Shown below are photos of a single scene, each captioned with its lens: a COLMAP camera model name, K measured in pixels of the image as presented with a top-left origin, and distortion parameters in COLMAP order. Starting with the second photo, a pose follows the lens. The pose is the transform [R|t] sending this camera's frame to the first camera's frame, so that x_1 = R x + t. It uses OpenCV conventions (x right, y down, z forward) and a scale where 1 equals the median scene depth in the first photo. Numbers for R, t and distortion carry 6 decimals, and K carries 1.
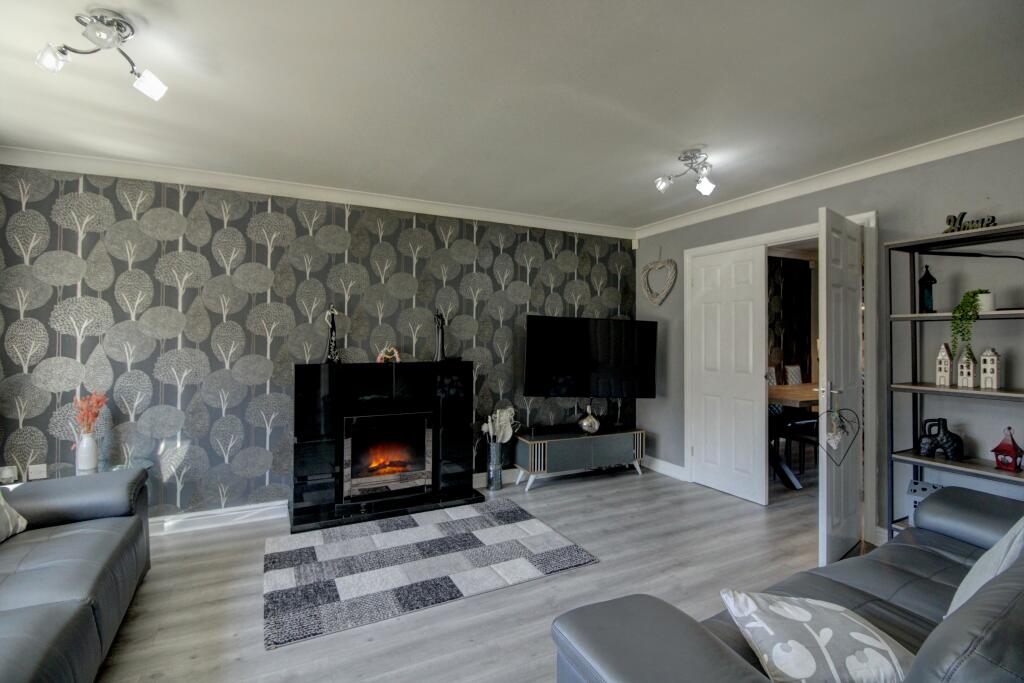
lens RADIAL K [[476.7, 0, 508.9], [0, 476.7, 335.3], [0, 0, 1]] dist [-0.010186, -0.008704]
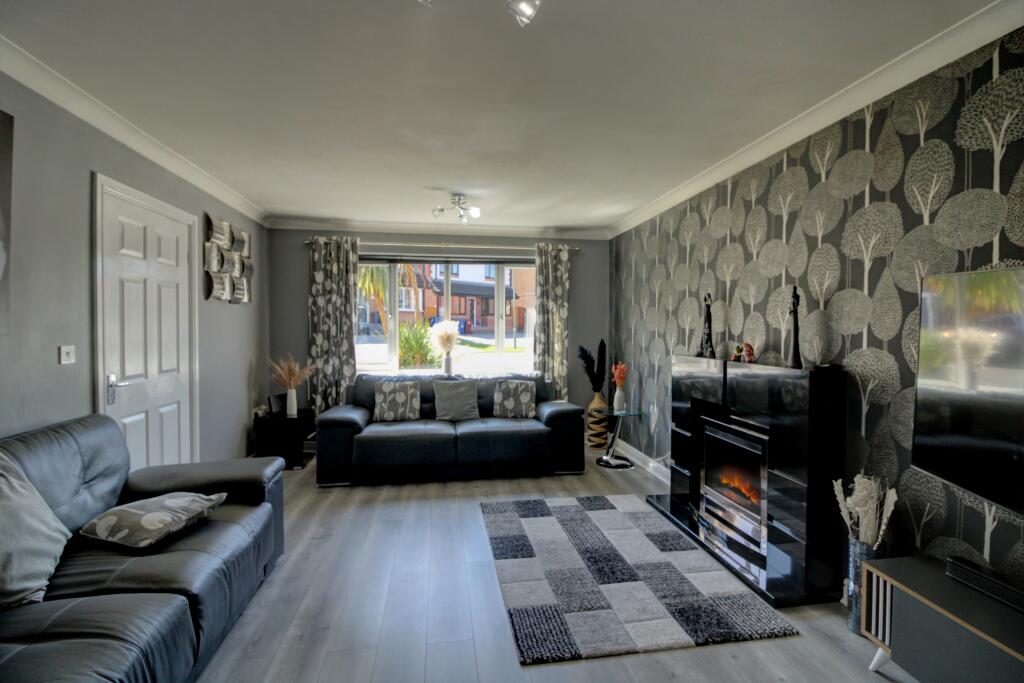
lens RADIAL K [[476.7, 0, 510.2], [0, 476.7, 332.6], [0, 0, 1]] dist [-0.010186, -0.008704]
pose [[-0.312838, 0.005557, -0.949790, 0.710763], [-0.004286, 0.999964, 0.007263, 0.007471], [0.949797, 0.006343, -0.312803, 1.032076]]
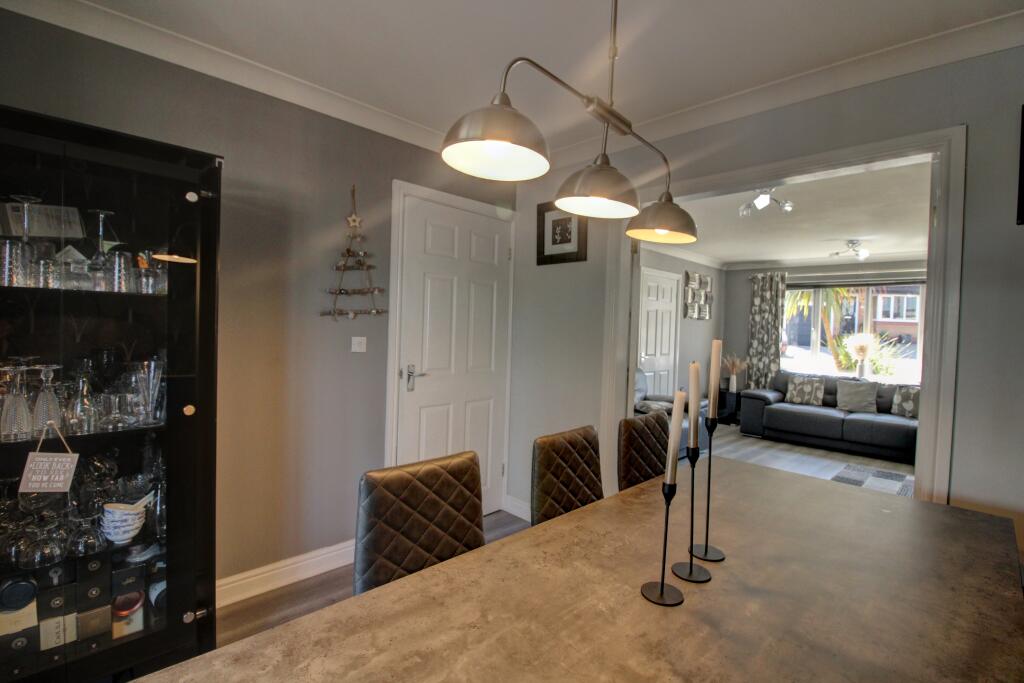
lens RADIAL K [[476.7, 0, 514.2], [0, 476.7, 334.8], [0, 0, 1]] dist [-0.010186, -0.008704]
pose [[-0.954017, -0.031987, -0.298039, 1.661426], [-0.038591, 0.999122, 0.016299, 0.007211], [0.297256, 0.027051, -0.954414, 2.461797]]
